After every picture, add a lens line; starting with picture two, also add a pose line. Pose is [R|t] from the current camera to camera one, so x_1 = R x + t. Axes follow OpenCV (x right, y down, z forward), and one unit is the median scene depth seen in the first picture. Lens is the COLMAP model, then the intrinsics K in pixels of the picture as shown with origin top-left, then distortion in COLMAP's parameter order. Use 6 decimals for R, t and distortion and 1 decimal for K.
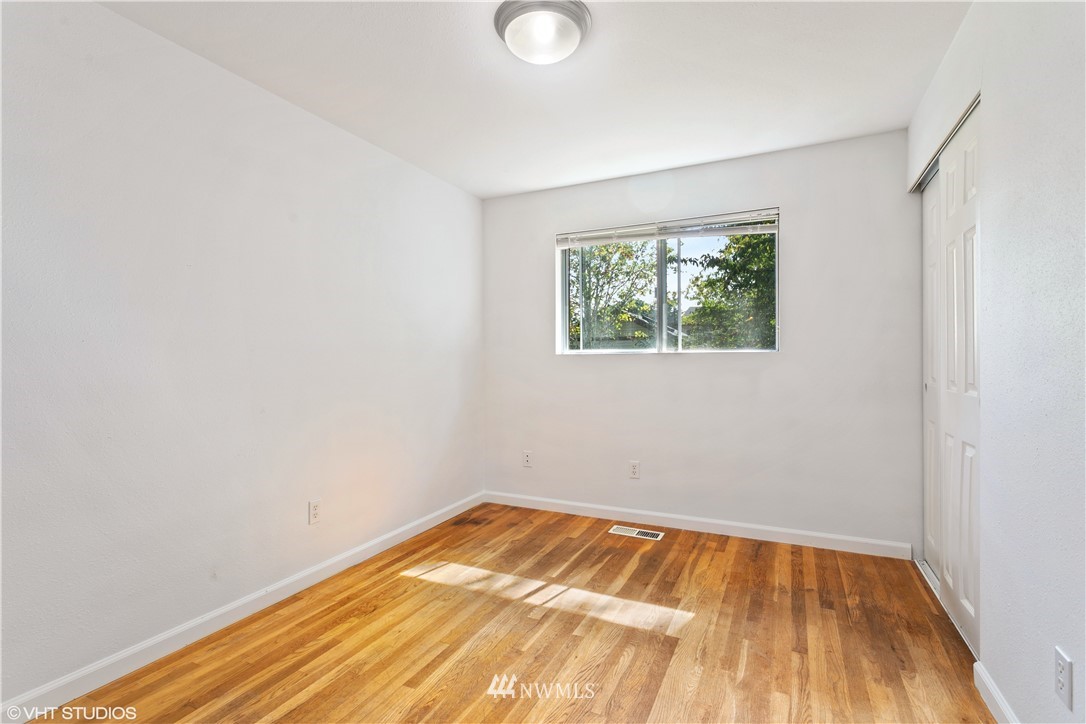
lens RADIAL K [[517.0, 0, 538.4], [0, 517.0, 359.5], [0, 0, 1]] dist [0.004254, 0.000618]
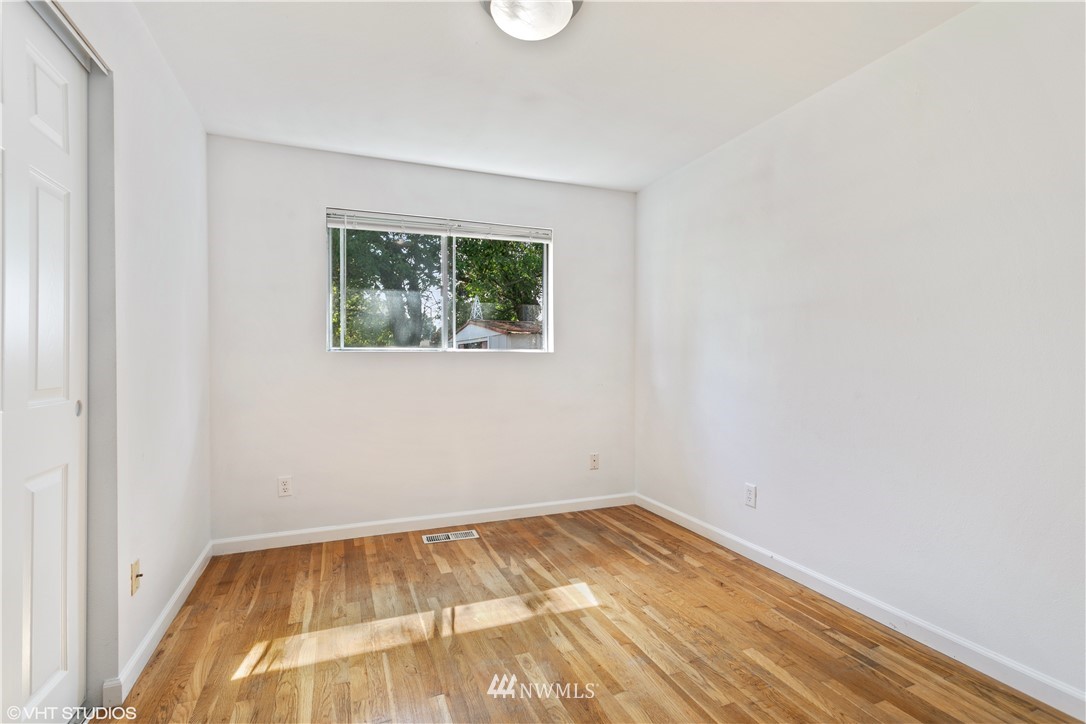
lens RADIAL K [[517.0, 0, 541.3], [0, 517.0, 360.5], [0, 0, 1]] dist [0.004254, 0.000618]
pose [[0.669165, 0.000728, 0.743114, -0.357492], [-0.000058, 1.000000, -0.000928, 0.003475], [-0.743114, 0.000577, 0.669164, 0.189746]]
